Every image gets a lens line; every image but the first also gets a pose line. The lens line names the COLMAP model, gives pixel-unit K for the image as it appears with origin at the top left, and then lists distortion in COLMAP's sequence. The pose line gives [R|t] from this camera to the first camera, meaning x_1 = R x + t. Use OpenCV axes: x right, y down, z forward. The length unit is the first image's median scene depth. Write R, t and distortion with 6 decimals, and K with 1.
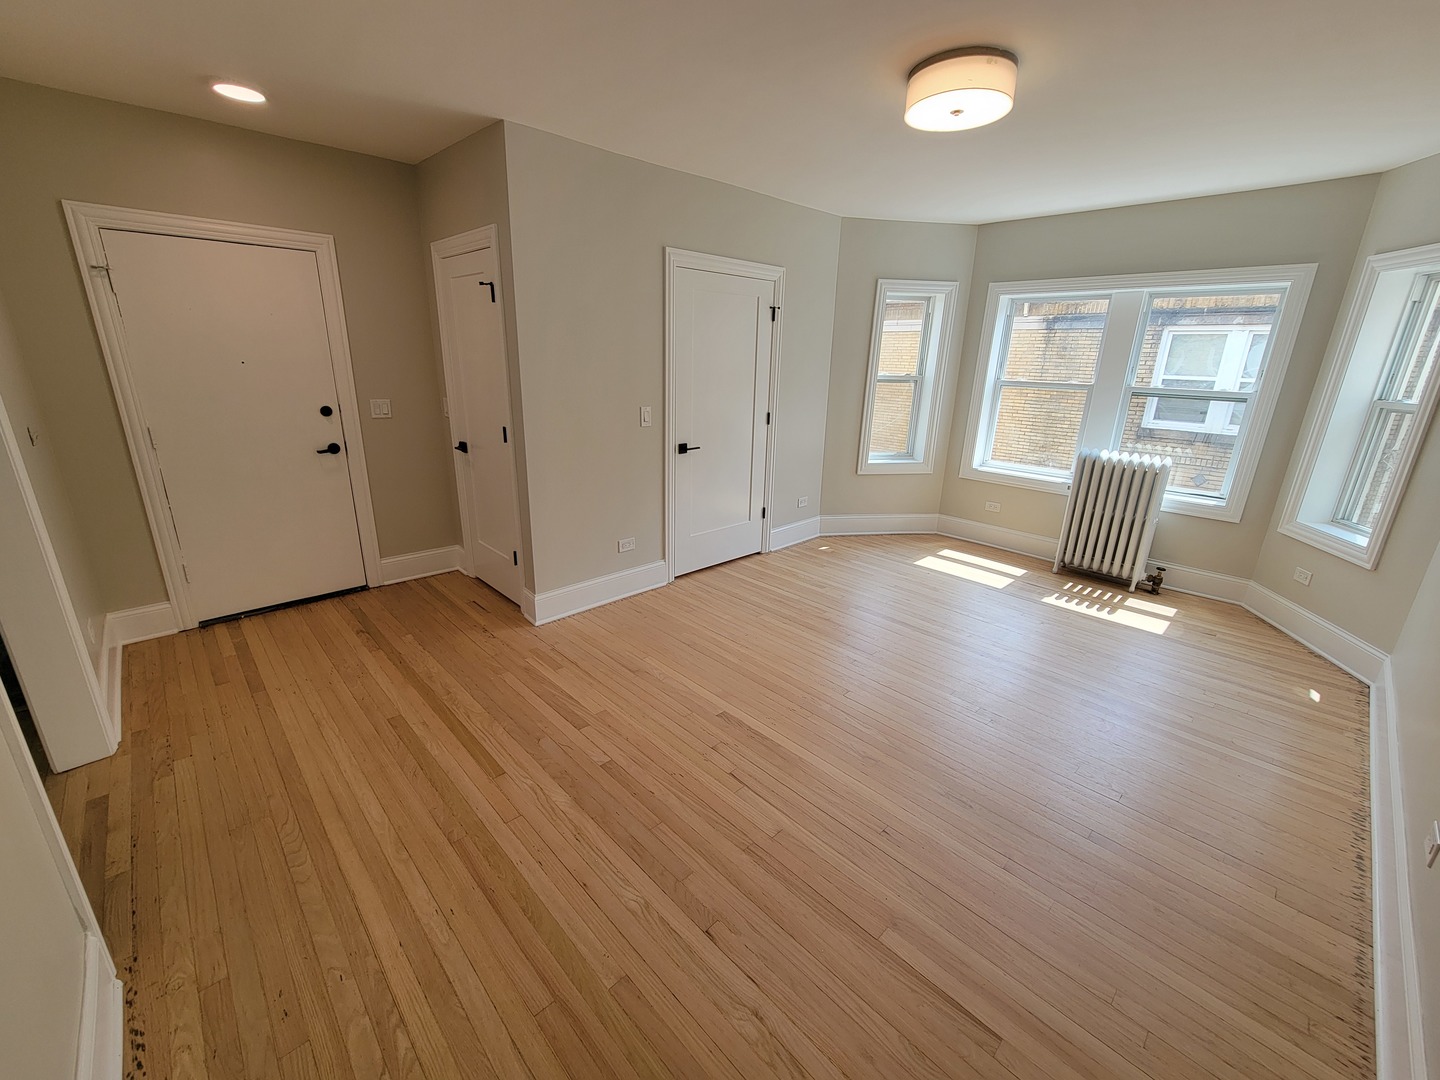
lens RADIAL K [[591.0, 0, 717.2], [0, 591.0, 542.2], [0, 0, 1]] dist [-0.003116, 0.000981]
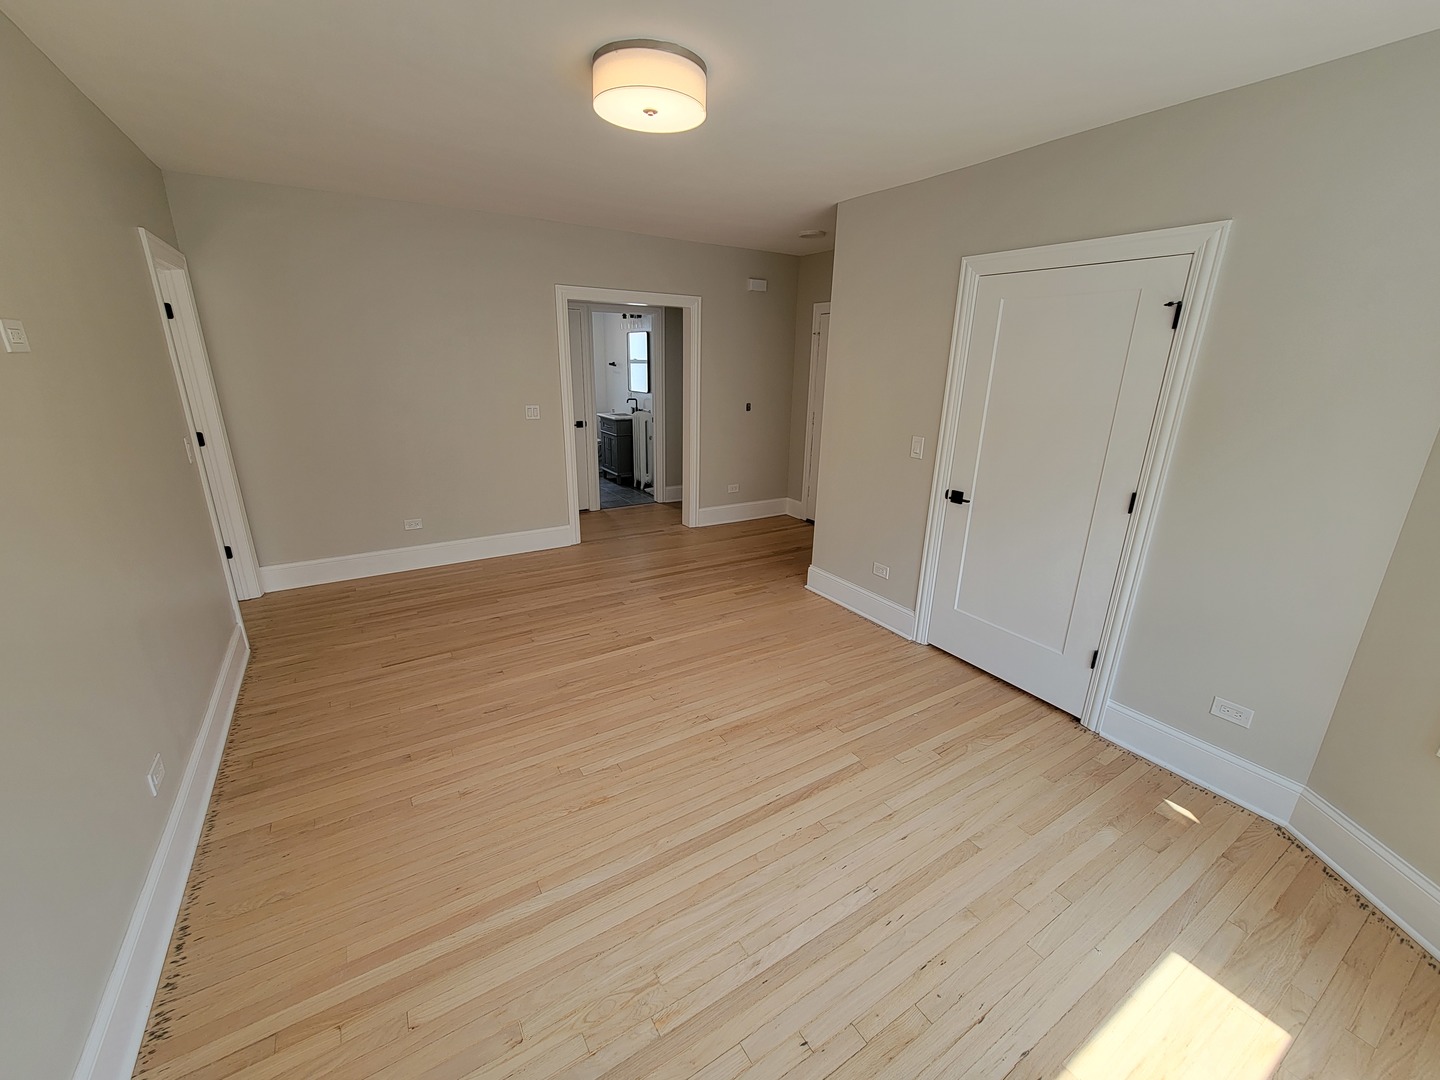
lens RADIAL K [[591.0, 0, 717.2], [0, 591.0, 542.2], [0, 0, 1]] dist [-0.003116, 0.000981]
pose [[-0.205126, 0.270130, -0.940719, 0.787135], [-0.323393, 0.888467, 0.325643, -0.259846], [0.923764, 0.371020, -0.094890, 0.789616]]
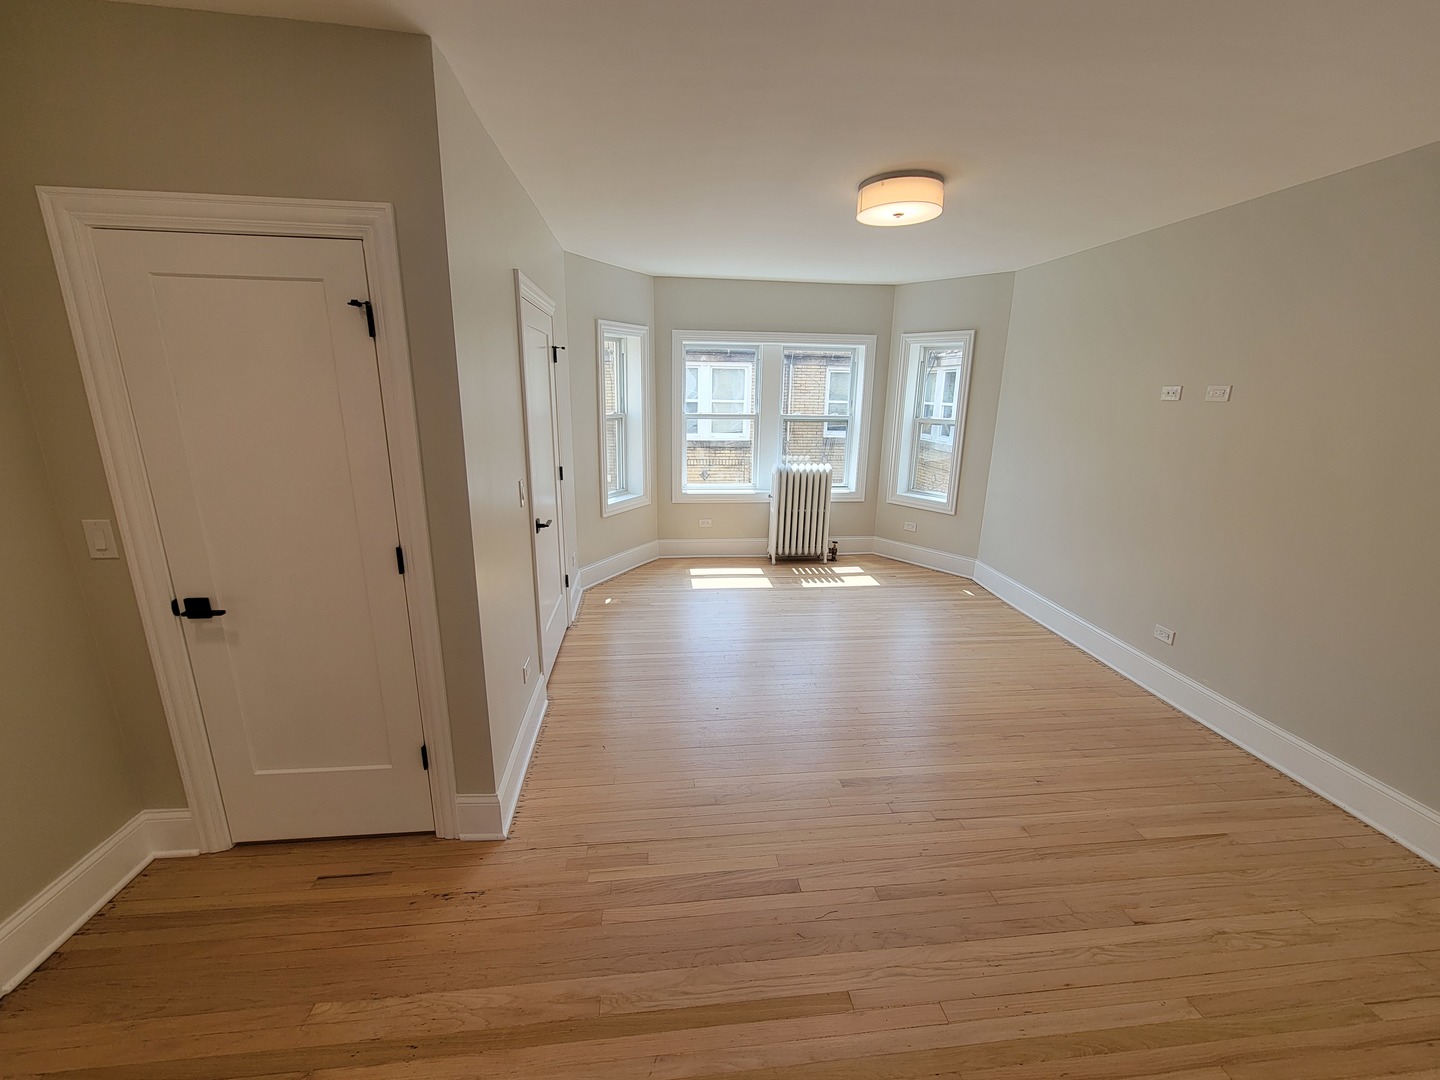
lens RADIAL K [[591.0, 0, 717.2], [0, 591.0, 542.2], [0, 0, 1]] dist [-0.003116, 0.000981]
pose [[0.607773, -0.217457, 0.763757, -0.508848], [0.242543, 0.966650, 0.082216, -0.143356], [-0.756164, 0.135275, 0.640247, 0.325057]]
